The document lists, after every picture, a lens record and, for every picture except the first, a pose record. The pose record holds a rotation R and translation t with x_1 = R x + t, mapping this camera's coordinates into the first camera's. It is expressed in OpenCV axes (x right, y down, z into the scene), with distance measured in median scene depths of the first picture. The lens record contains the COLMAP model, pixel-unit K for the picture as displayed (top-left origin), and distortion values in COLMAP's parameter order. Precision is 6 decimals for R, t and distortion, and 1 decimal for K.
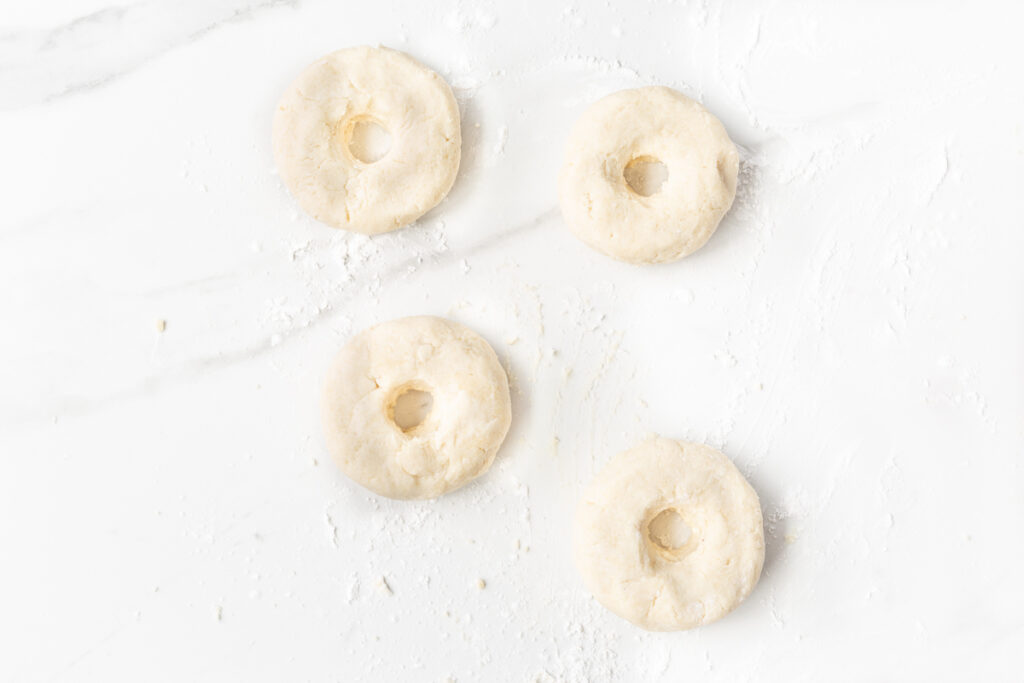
lens RADIAL K [[1476.6, 0, 513.5], [0, 1476.6, 342.3], [0, 0, 1]] dist [-0.004260, 0.000000]
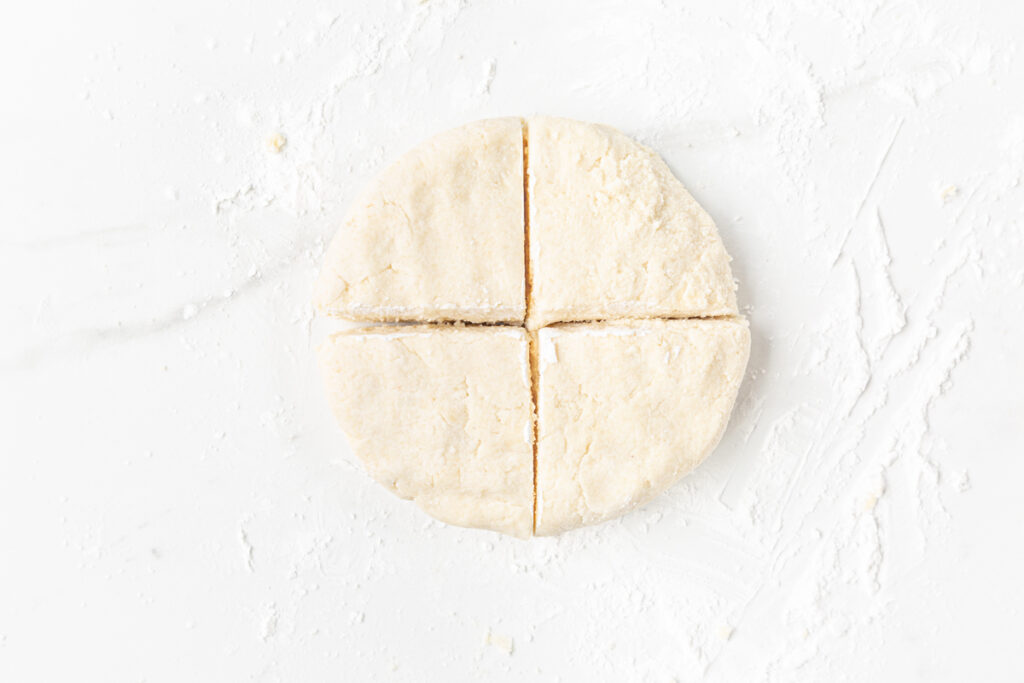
lens RADIAL K [[1476.6, 0, 509.6], [0, 1476.6, 340.4], [0, 0, 1]] dist [-0.004260, 0.000000]
pose [[0.997791, 0.060104, 0.028304, -0.009251], [-0.060201, 0.998183, 0.002598, 0.001588], [-0.028096, -0.004296, 0.999596, 0.192149]]
